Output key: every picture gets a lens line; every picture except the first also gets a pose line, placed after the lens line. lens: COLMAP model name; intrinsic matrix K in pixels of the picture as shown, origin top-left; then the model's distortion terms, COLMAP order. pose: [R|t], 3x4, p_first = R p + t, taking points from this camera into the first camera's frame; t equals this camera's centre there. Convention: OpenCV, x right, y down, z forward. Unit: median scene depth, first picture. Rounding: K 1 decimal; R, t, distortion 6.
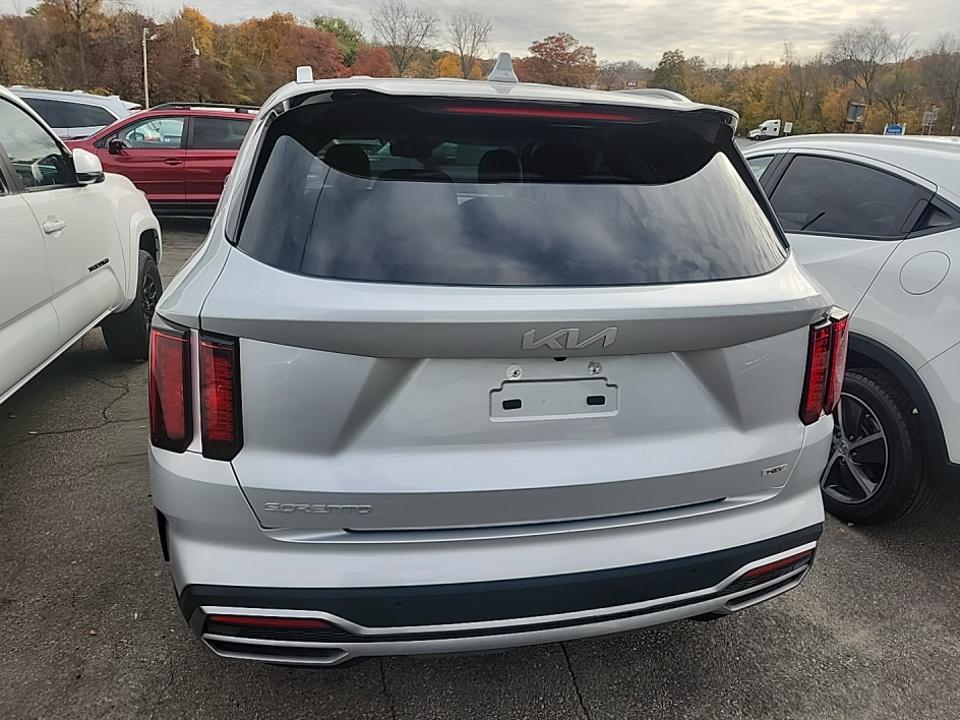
lens RADIAL K [[651.9, 0, 495.3], [0, 651.9, 370.7], [0, 0, 1]] dist [0.017654, -0.001447]
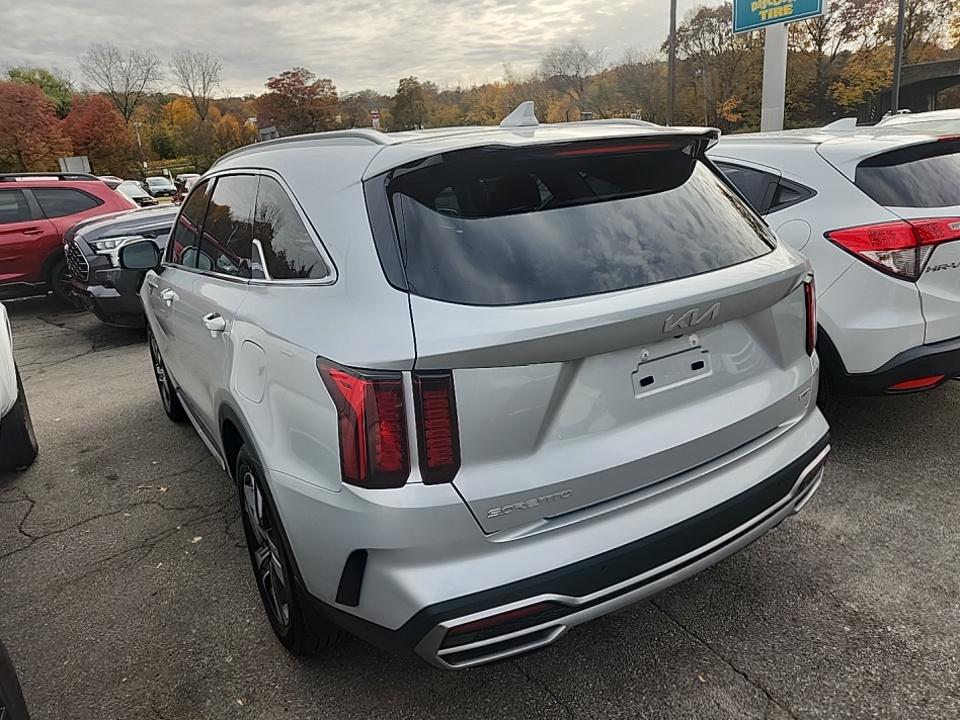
lens RADIAL K [[645.0, 0, 486.9], [0, 645.0, 360.0], [0, 0, 1]] dist [0.075171, -0.060906]
pose [[0.937267, -0.199021, 0.286218, -0.573030], [0.213352, 0.976782, -0.019454, -0.027238], [-0.275701, 0.079299, 0.957967, -0.083123]]
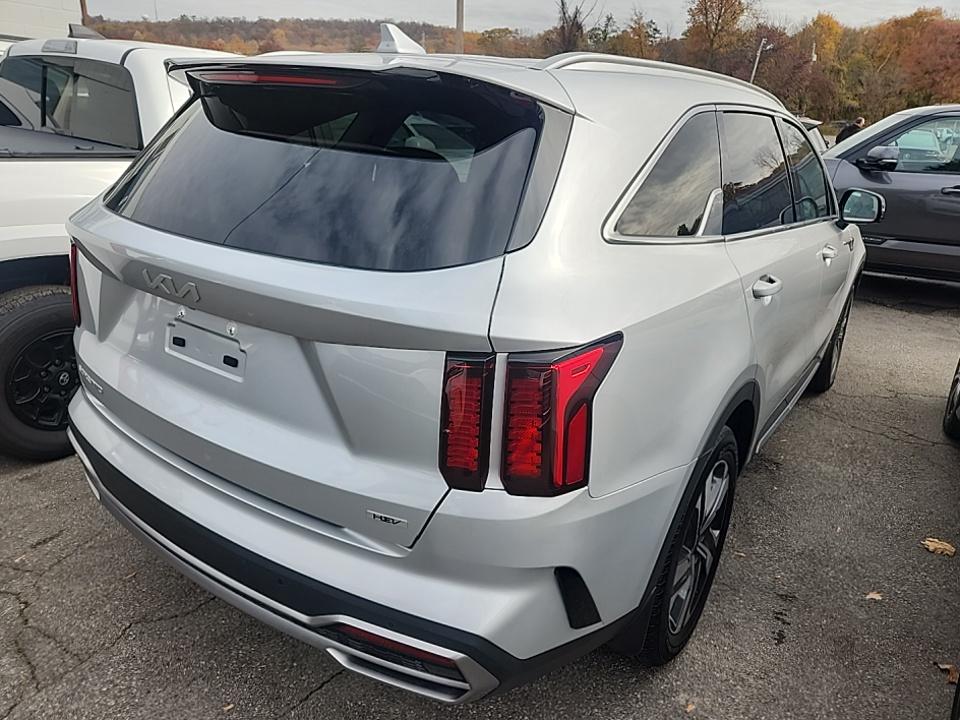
lens RADIAL K [[645.0, 0, 486.9], [0, 645.0, 360.0], [0, 0, 1]] dist [0.075171, -0.060906]
pose [[0.678074, 0.251846, -0.690499, 1.103376], [-0.268442, 0.959421, 0.086319, -0.147370], [0.684218, 0.126828, 0.718164, 0.543133]]
